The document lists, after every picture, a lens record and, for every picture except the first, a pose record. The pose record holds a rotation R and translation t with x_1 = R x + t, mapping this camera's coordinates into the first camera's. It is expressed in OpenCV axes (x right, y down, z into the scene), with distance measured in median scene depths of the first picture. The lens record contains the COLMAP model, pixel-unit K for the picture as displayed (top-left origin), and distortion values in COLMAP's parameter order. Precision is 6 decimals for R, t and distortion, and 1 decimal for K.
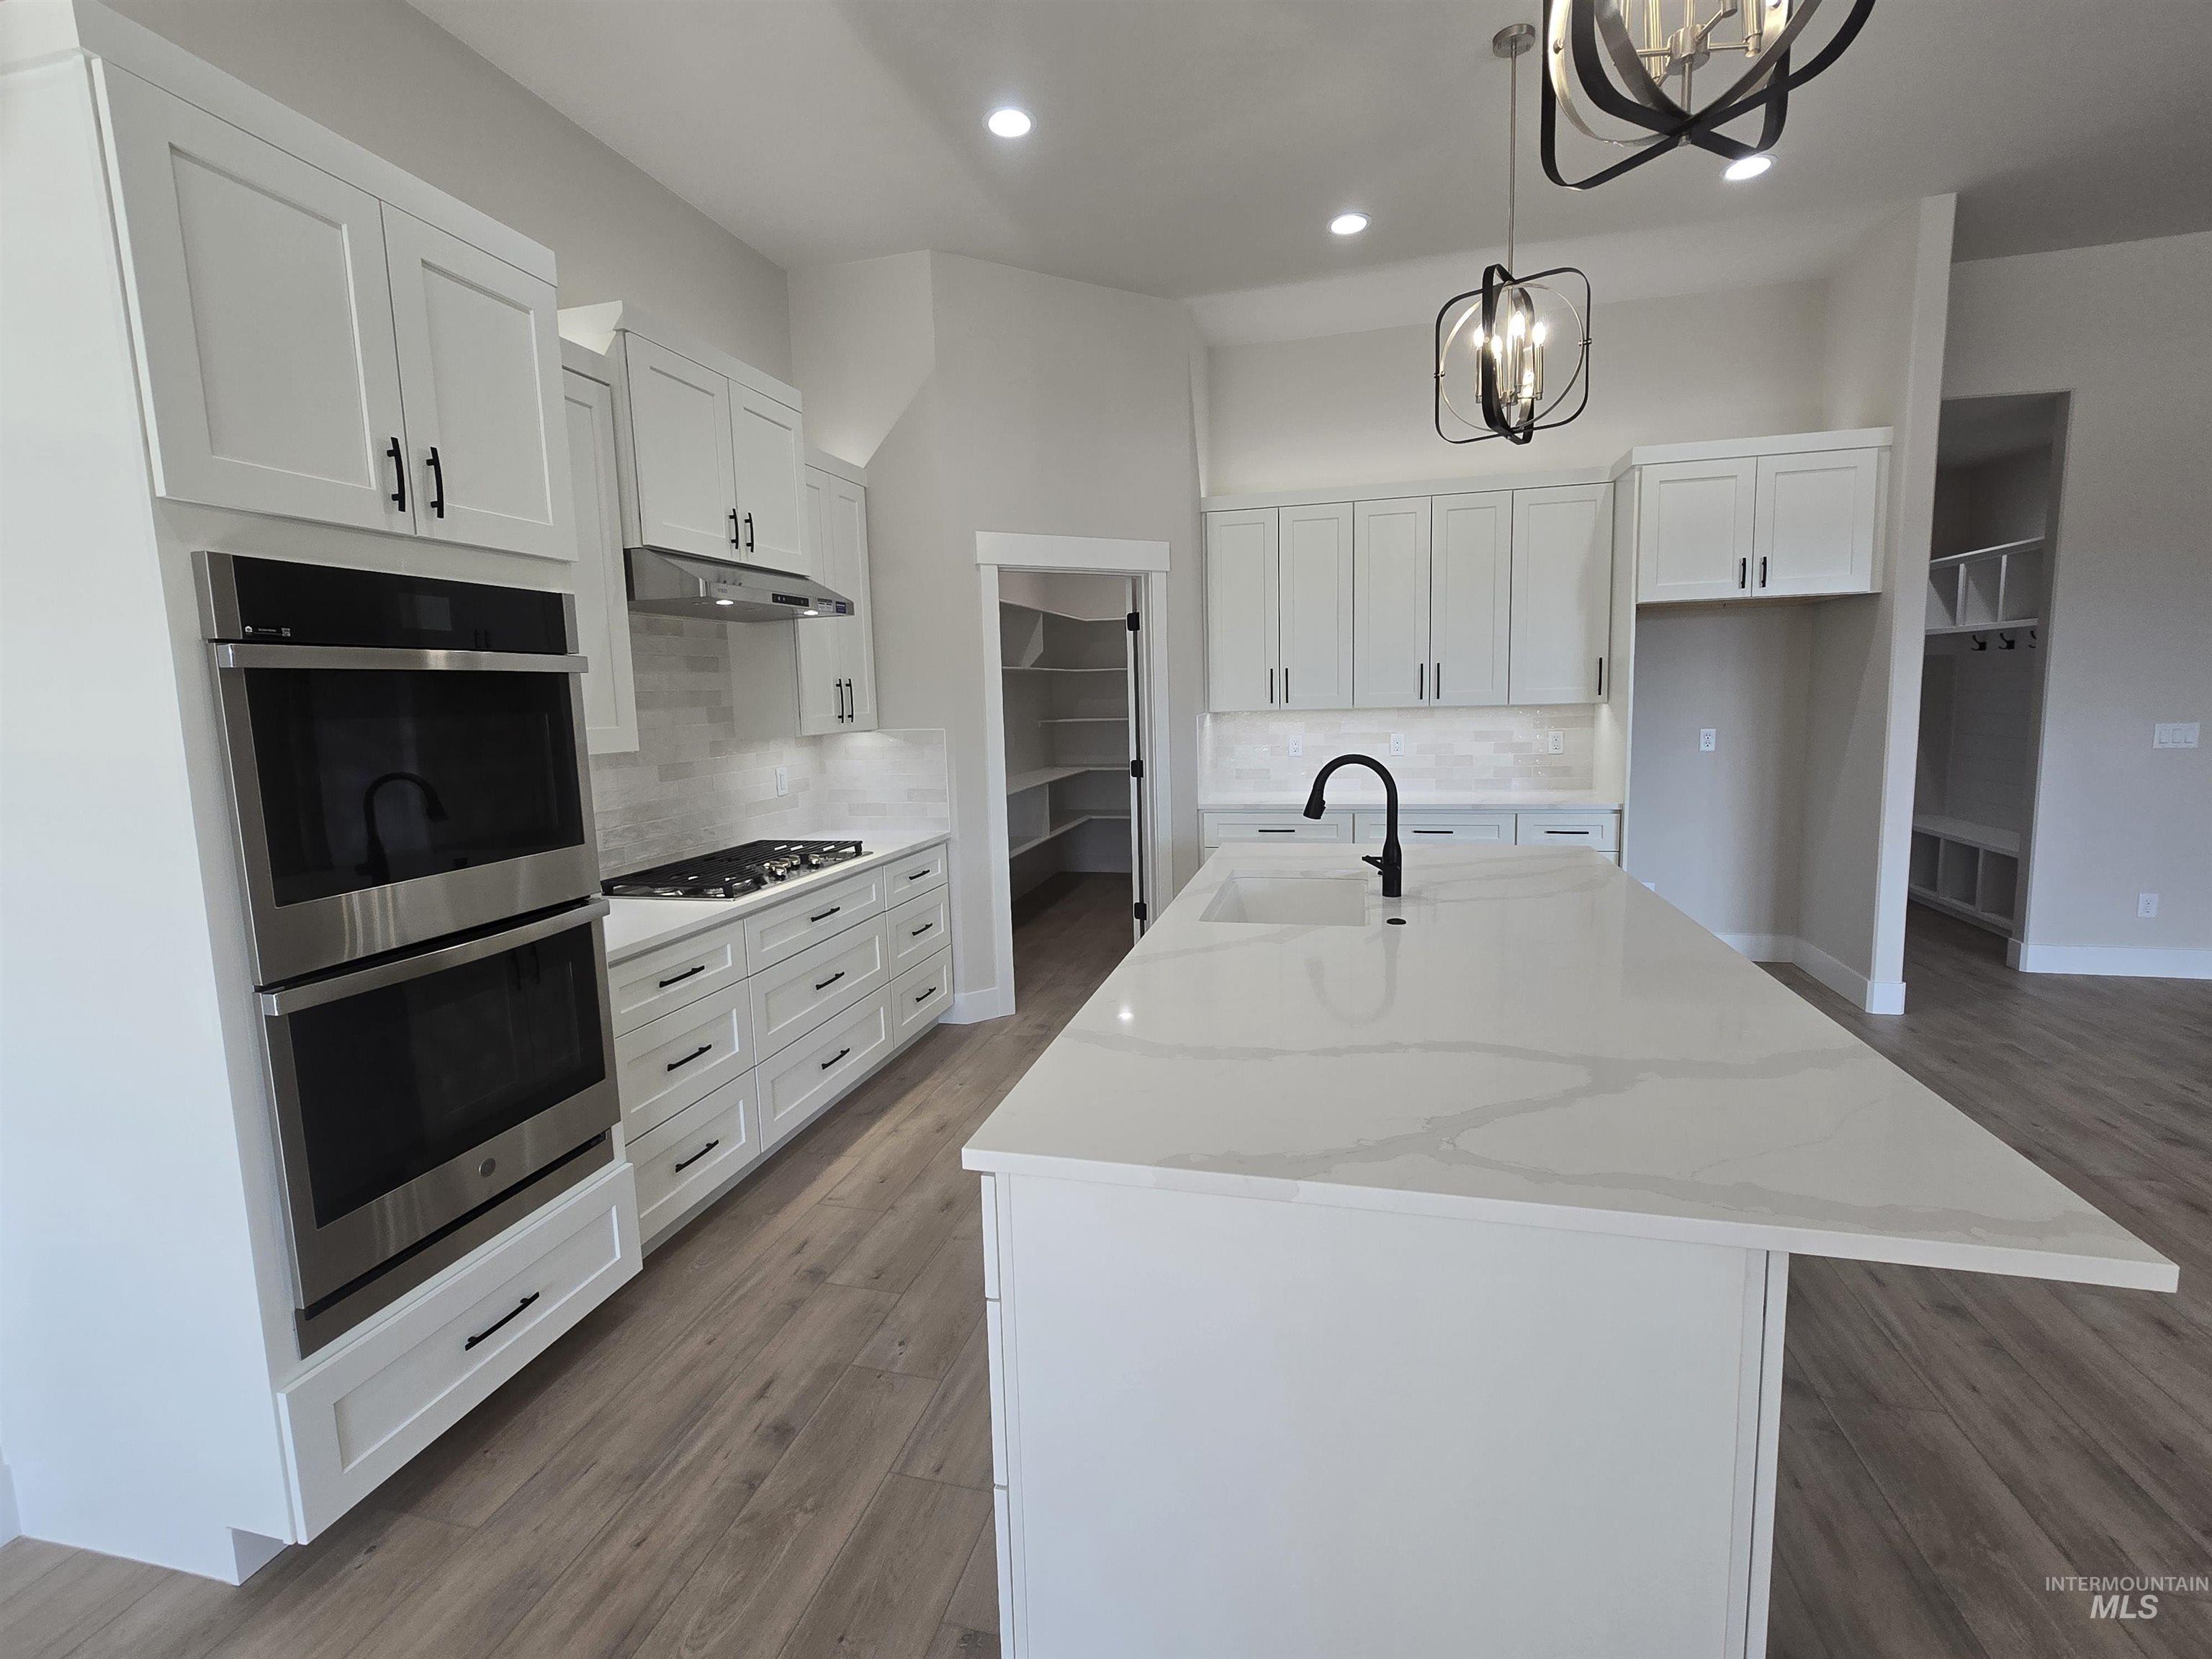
lens RADIAL K [[999.7, 0, 1098.9], [0, 999.7, 808.9], [0, 0, 1]] dist [-0.007832, 0.003150]
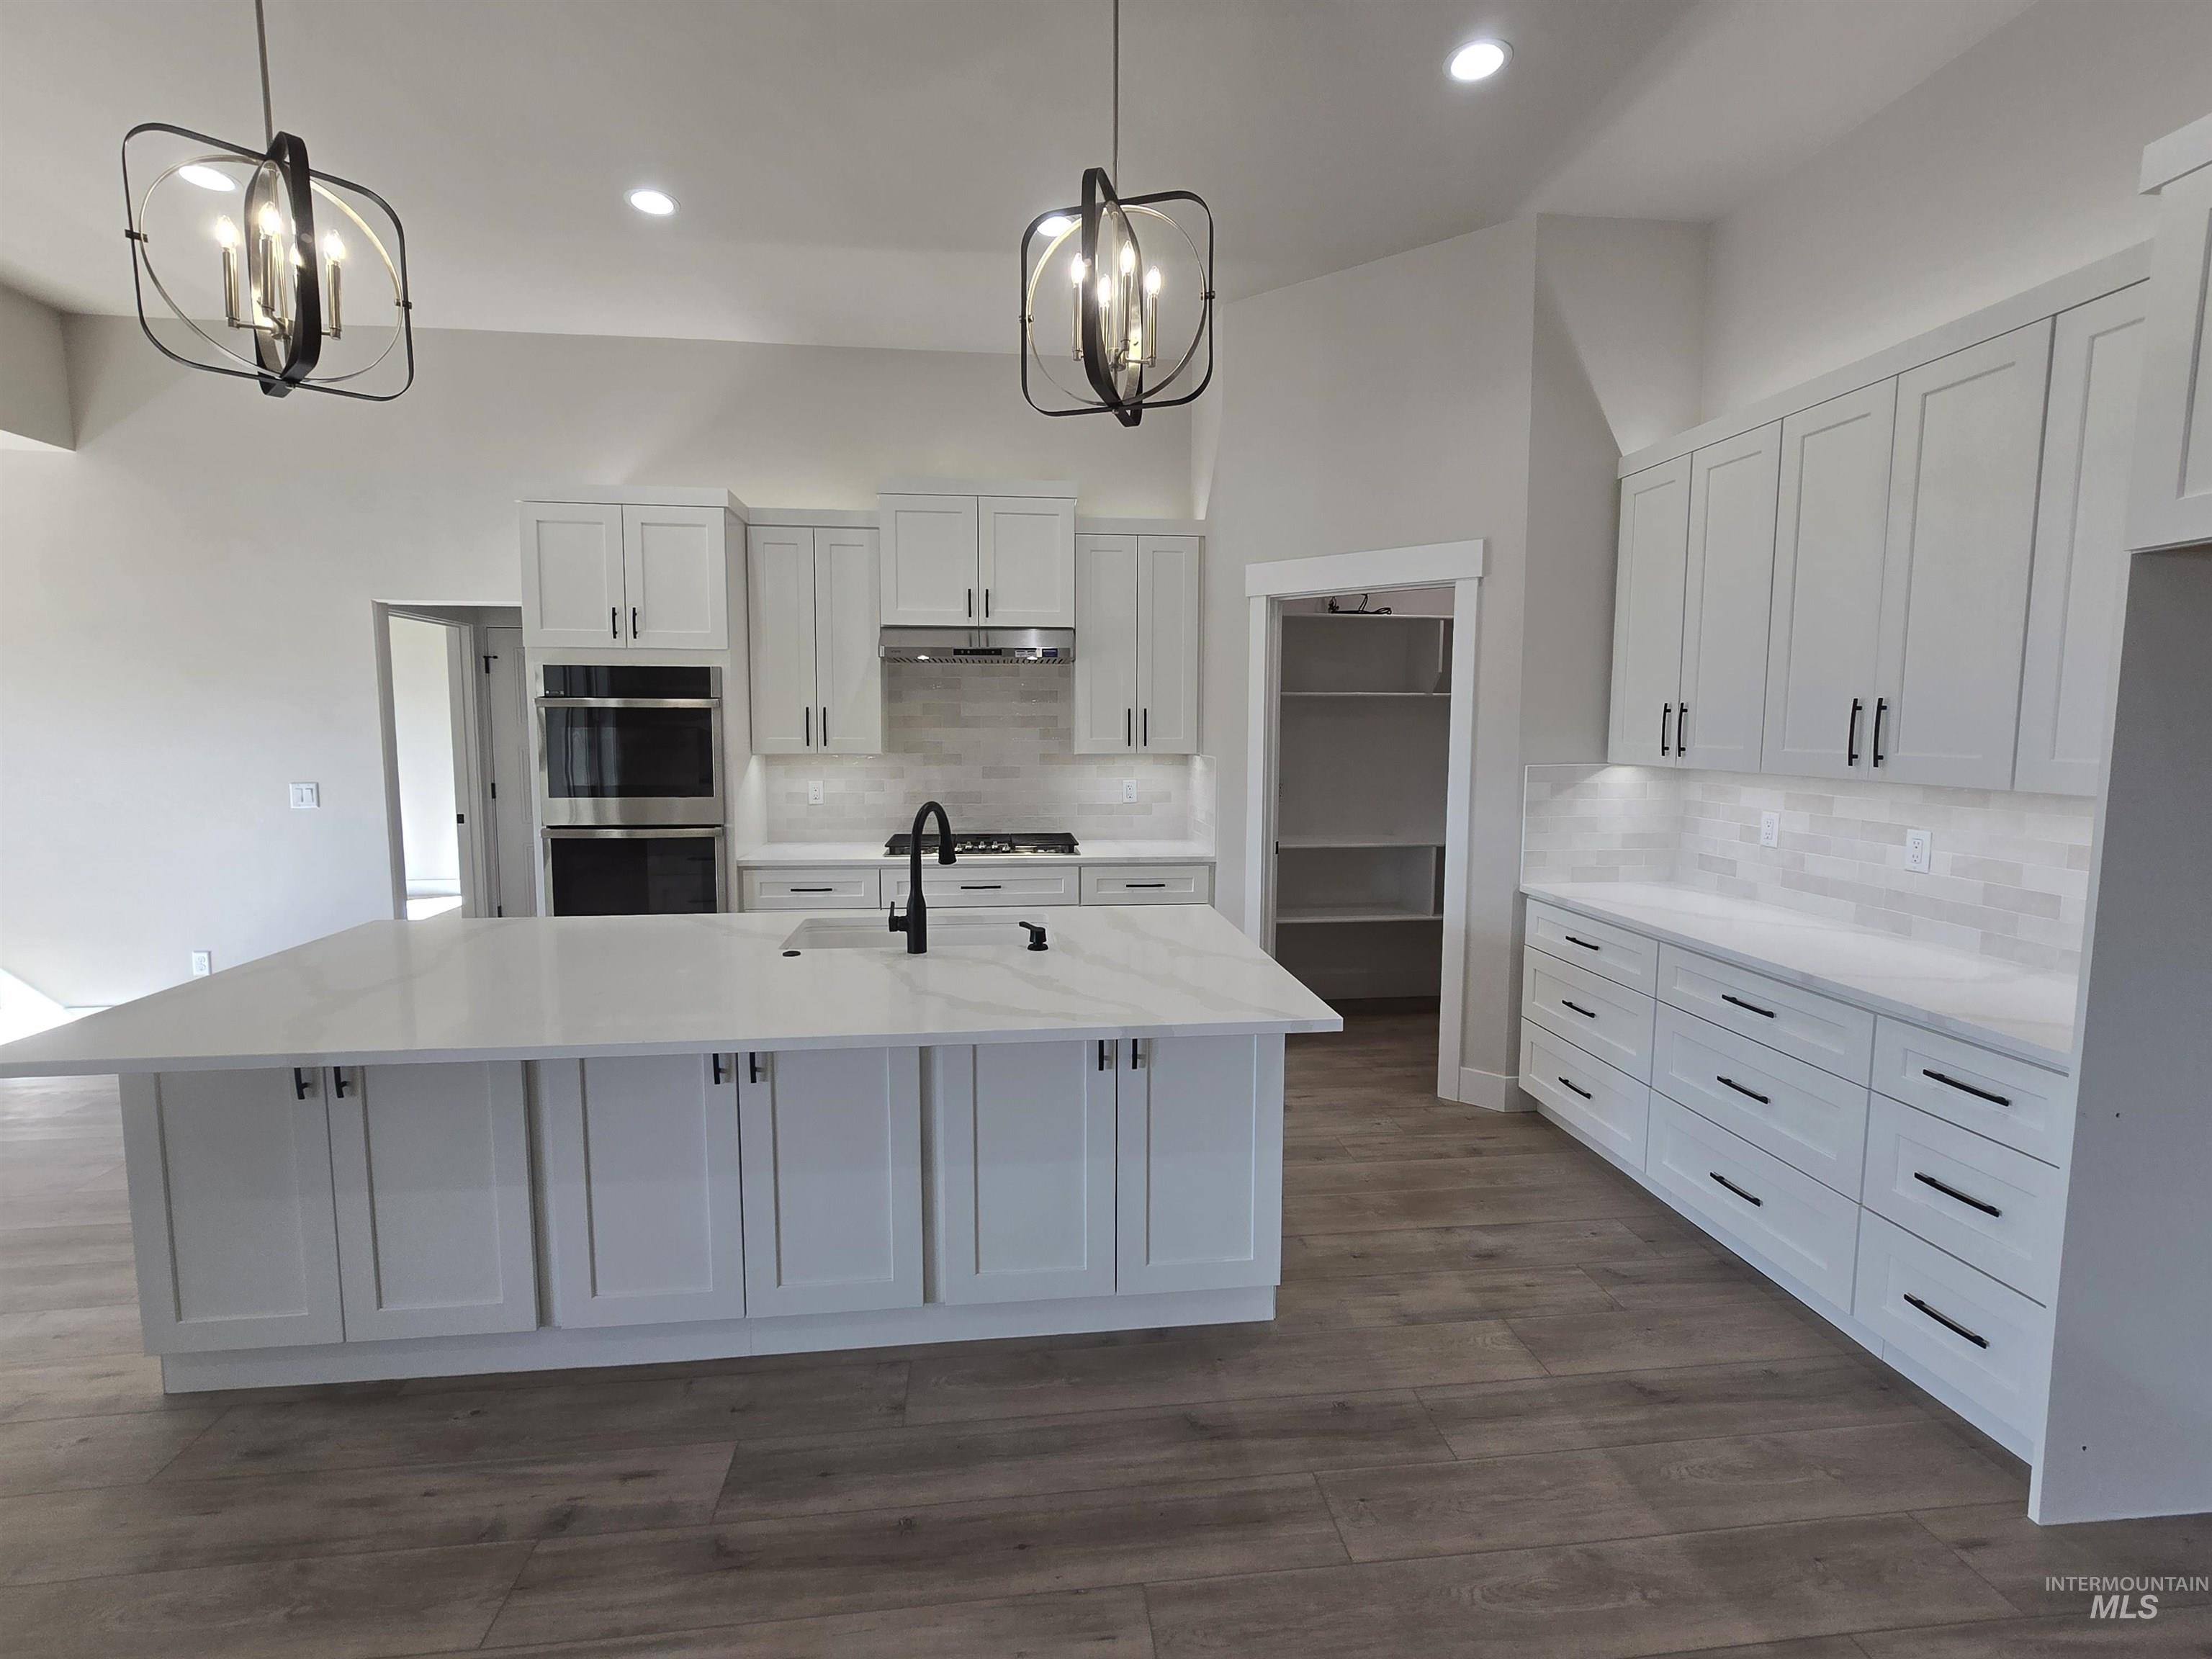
lens RADIAL K [[999.7, 0, 1099.5], [0, 999.7, 811.1], [0, 0, 1]] dist [-0.007832, 0.003150]
pose [[0.354100, 0.115120, -0.928095, 0.904594], [-0.122425, 0.989561, 0.076035, -0.103598], [0.927160, 0.086698, 0.364497, 0.590507]]
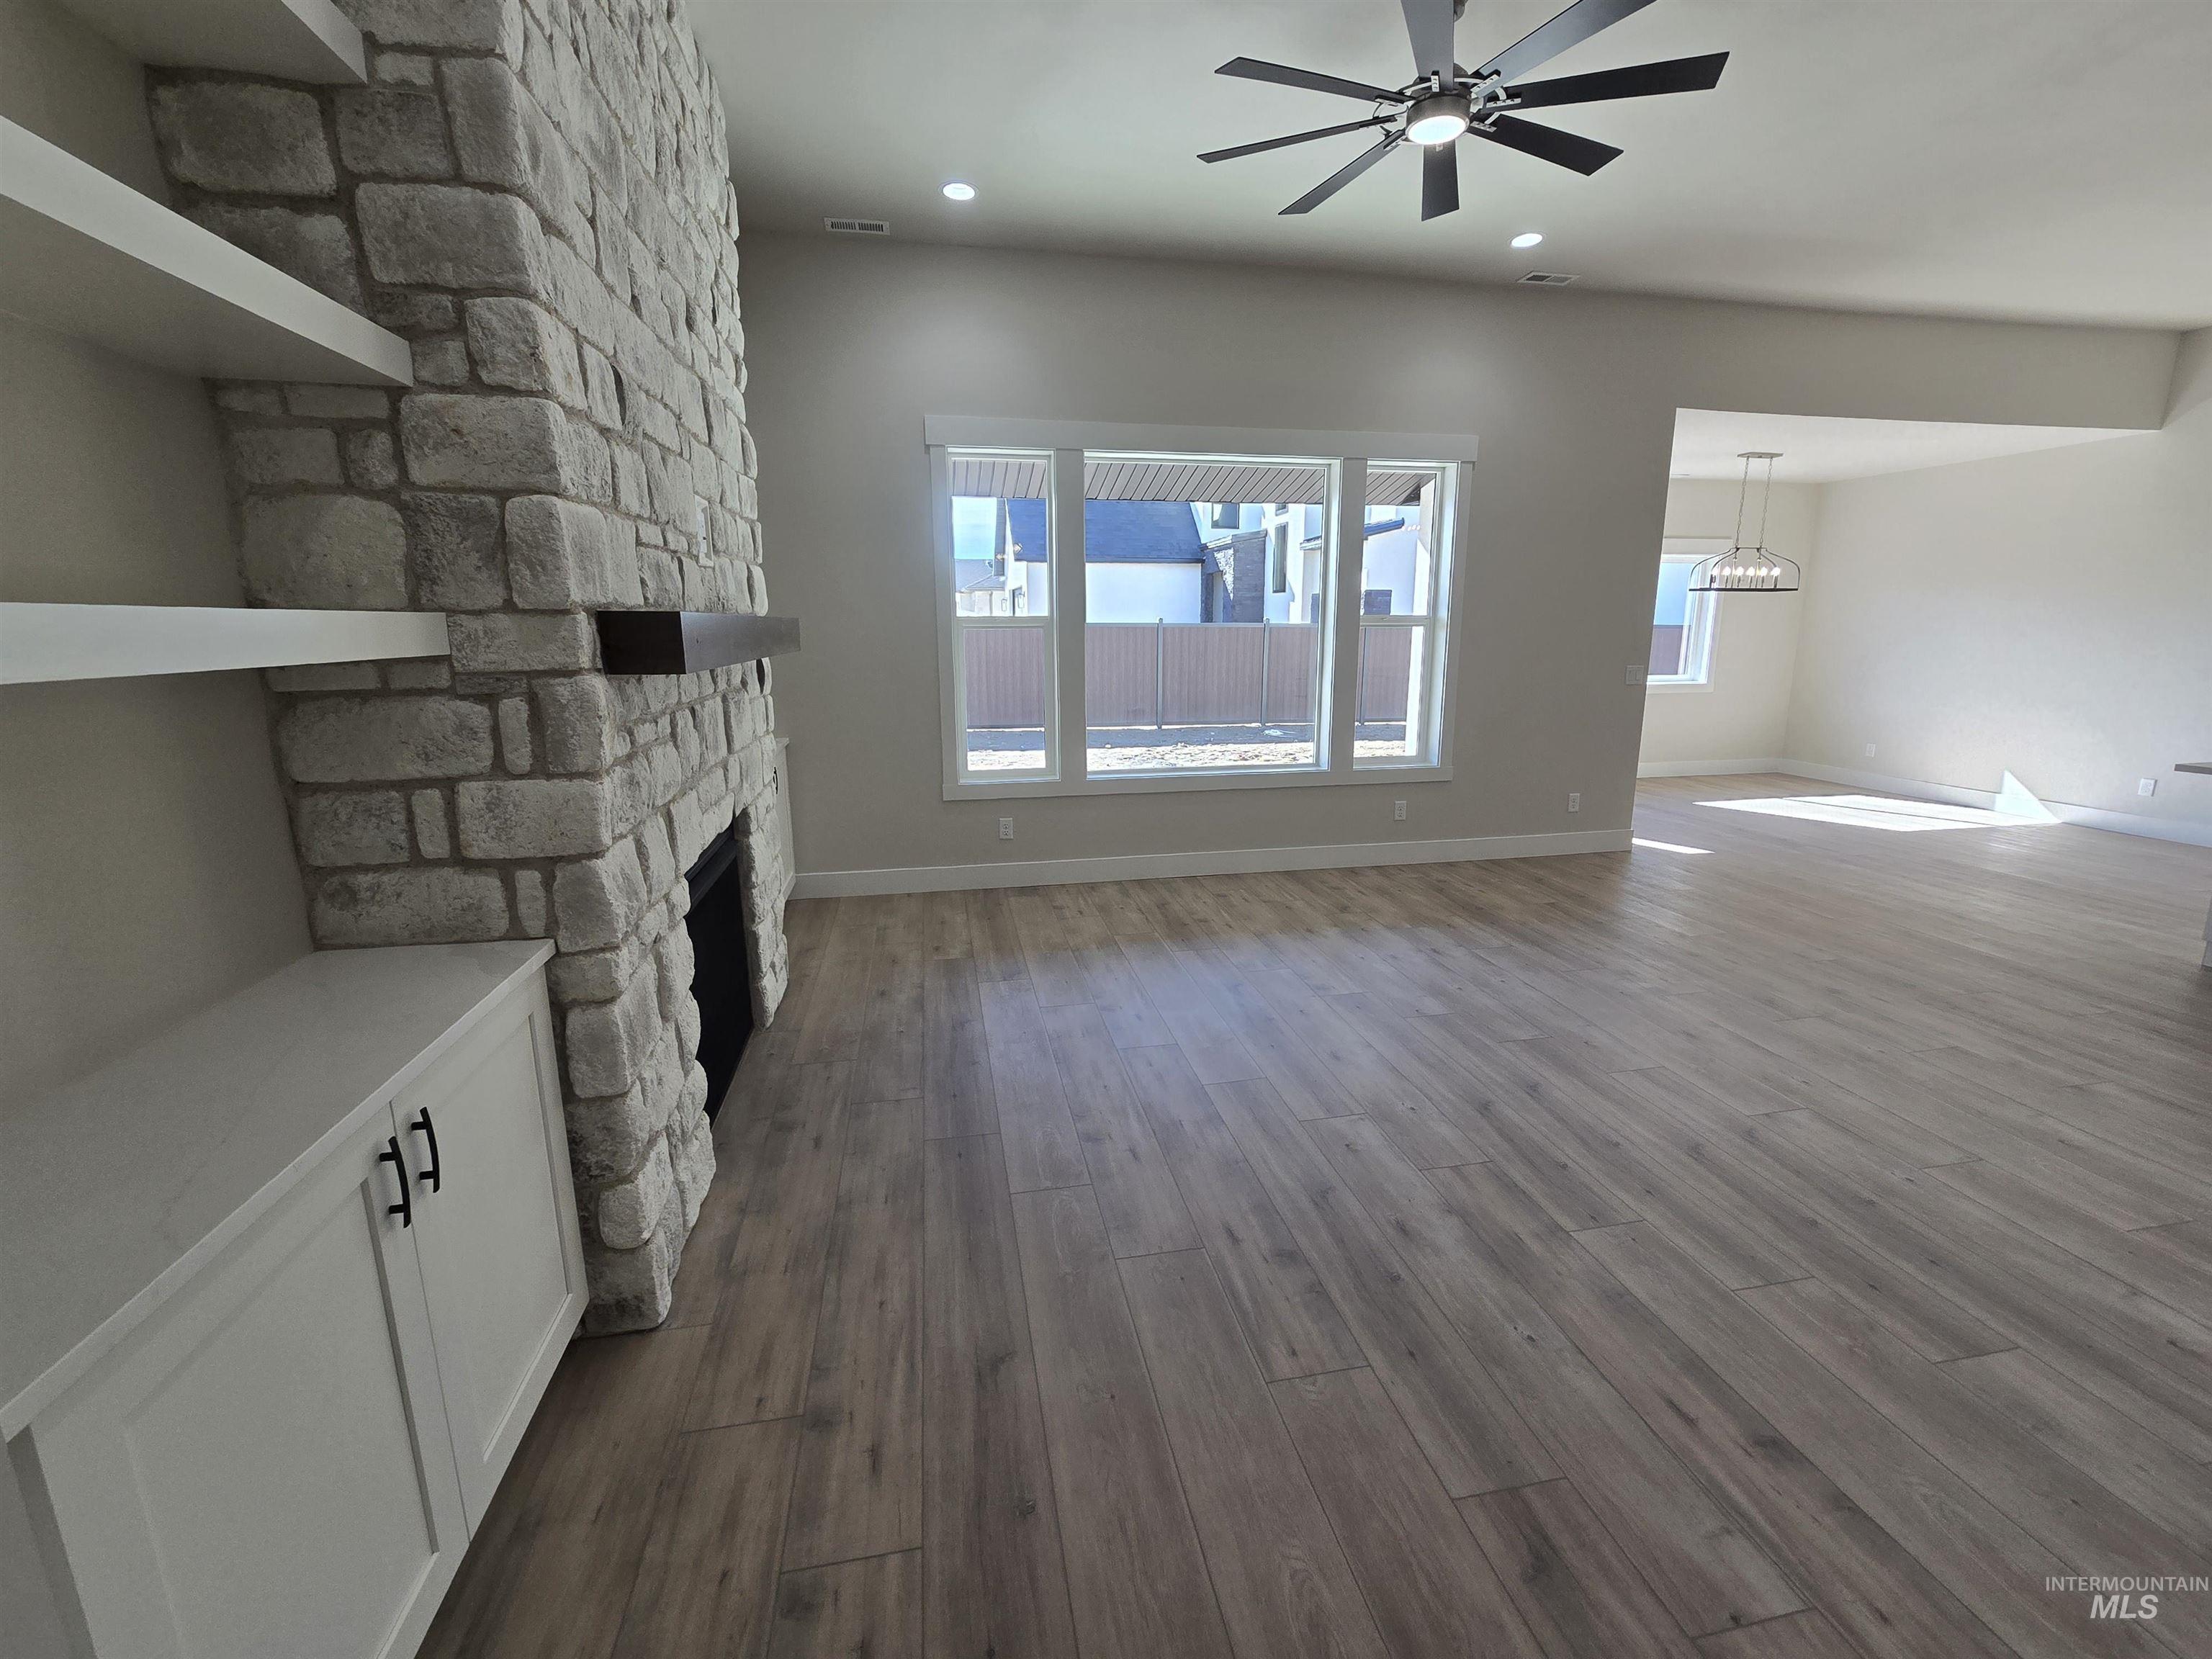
lens RADIAL K [[906.8, 0, 1108.1], [0, 906.8, 806.9], [0, 0, 1]] dist [-0.006234, 0.001427]
pose [[-0.903044, 0.118970, -0.412745, 1.745425], [-0.018057, 0.949517, 0.313197, -0.123874], [0.429169, 0.290283, -0.855307, 0.618983]]
